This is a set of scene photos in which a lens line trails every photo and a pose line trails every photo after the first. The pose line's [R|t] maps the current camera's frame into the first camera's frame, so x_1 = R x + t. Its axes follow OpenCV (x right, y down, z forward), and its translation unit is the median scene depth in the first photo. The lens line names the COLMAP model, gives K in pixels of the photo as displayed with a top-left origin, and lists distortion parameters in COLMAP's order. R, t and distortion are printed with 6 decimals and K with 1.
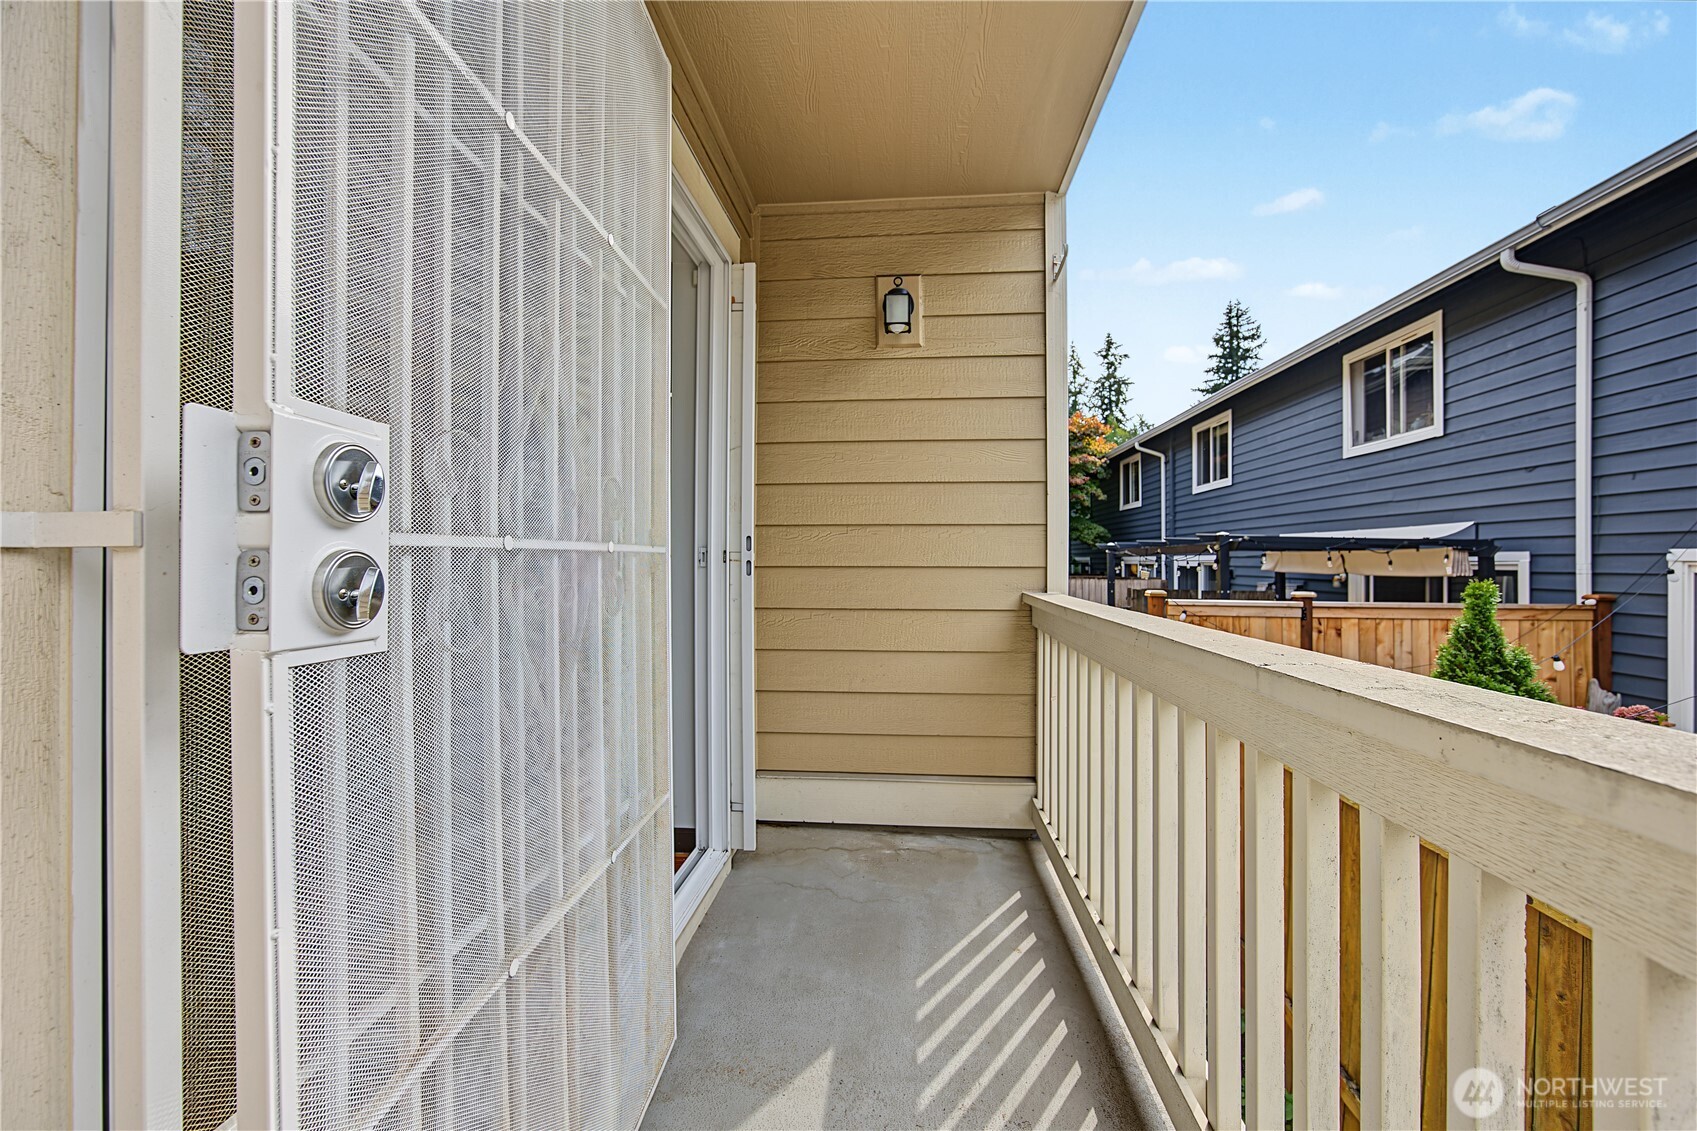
lens RADIAL K [[665.7, 0, 850.2], [0, 665.7, 560.7], [0, 0, 1]] dist [-0.013584, 0.004951]
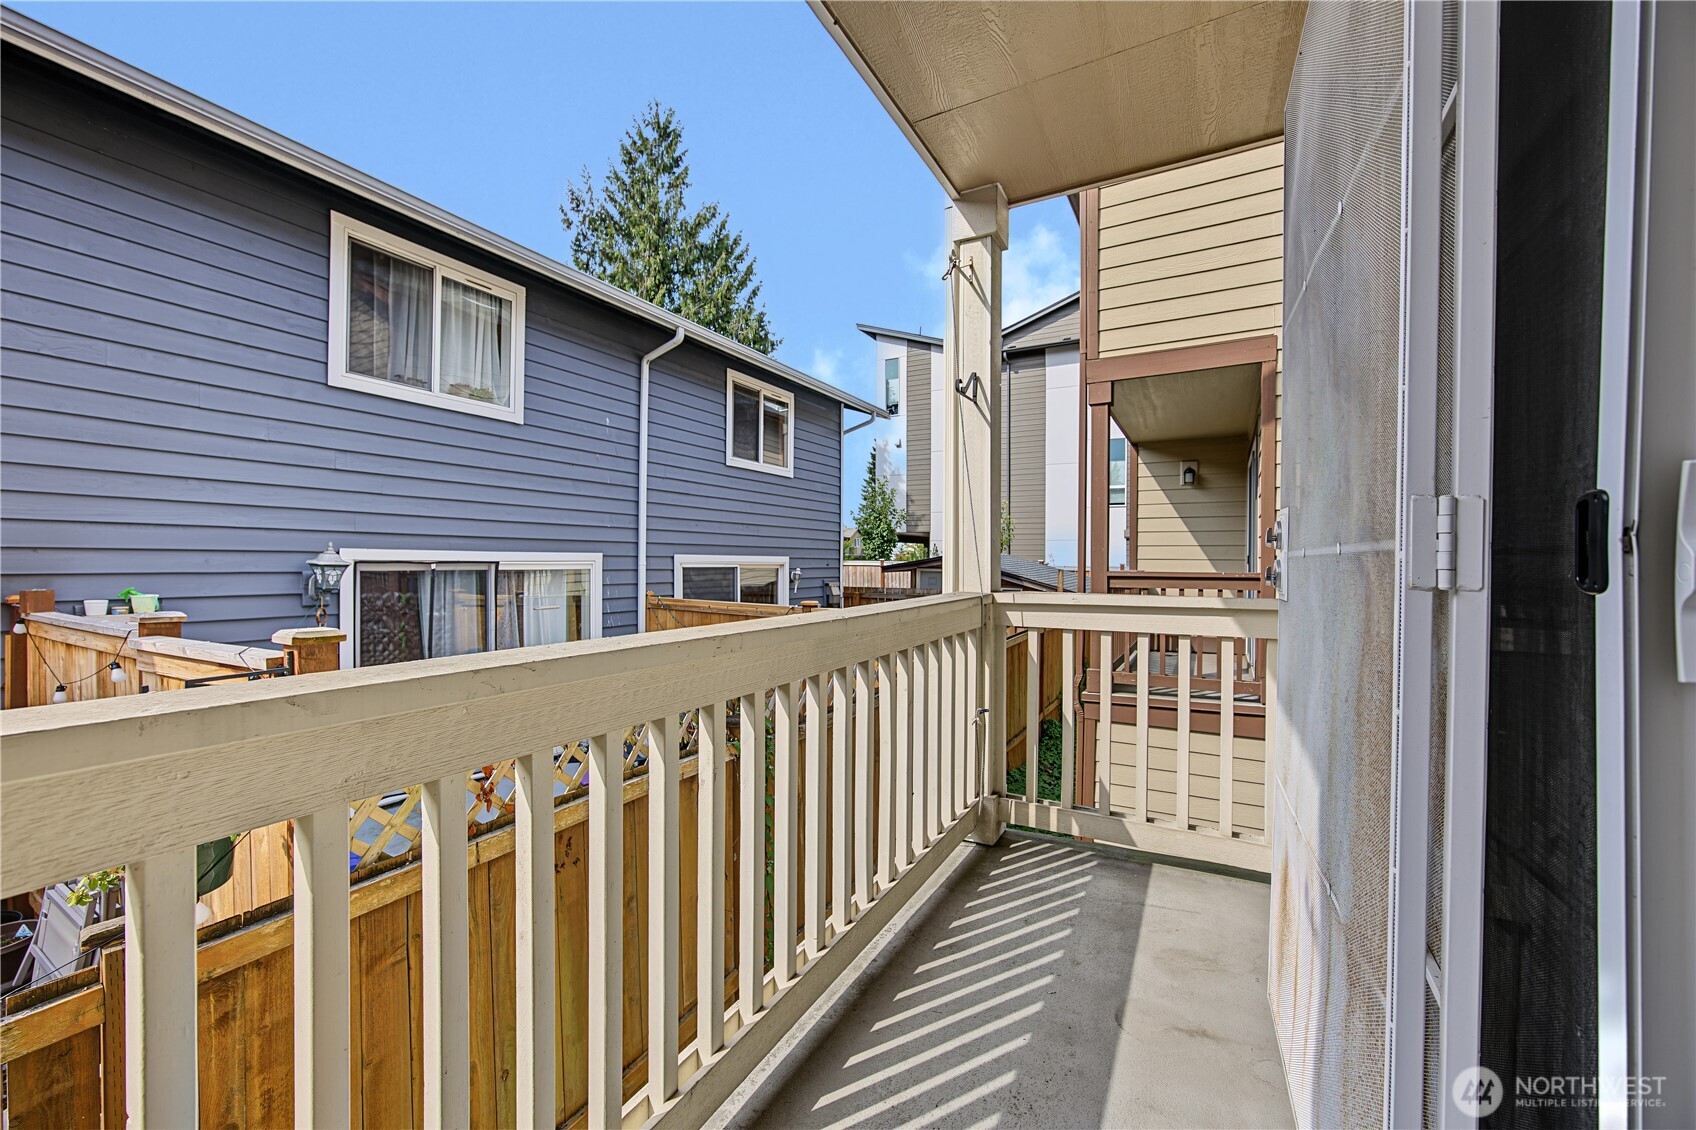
lens RADIAL K [[665.3, 0, 861.0], [0, 665.3, 564.3], [0, 0, 1]] dist [-0.013584, 0.004951]
pose [[-0.916194, 0.002345, 0.400729, 0.093423], [0.000955, 0.999993, -0.003668, 0.011694], [-0.400734, -0.002978, -0.916189, 1.661843]]
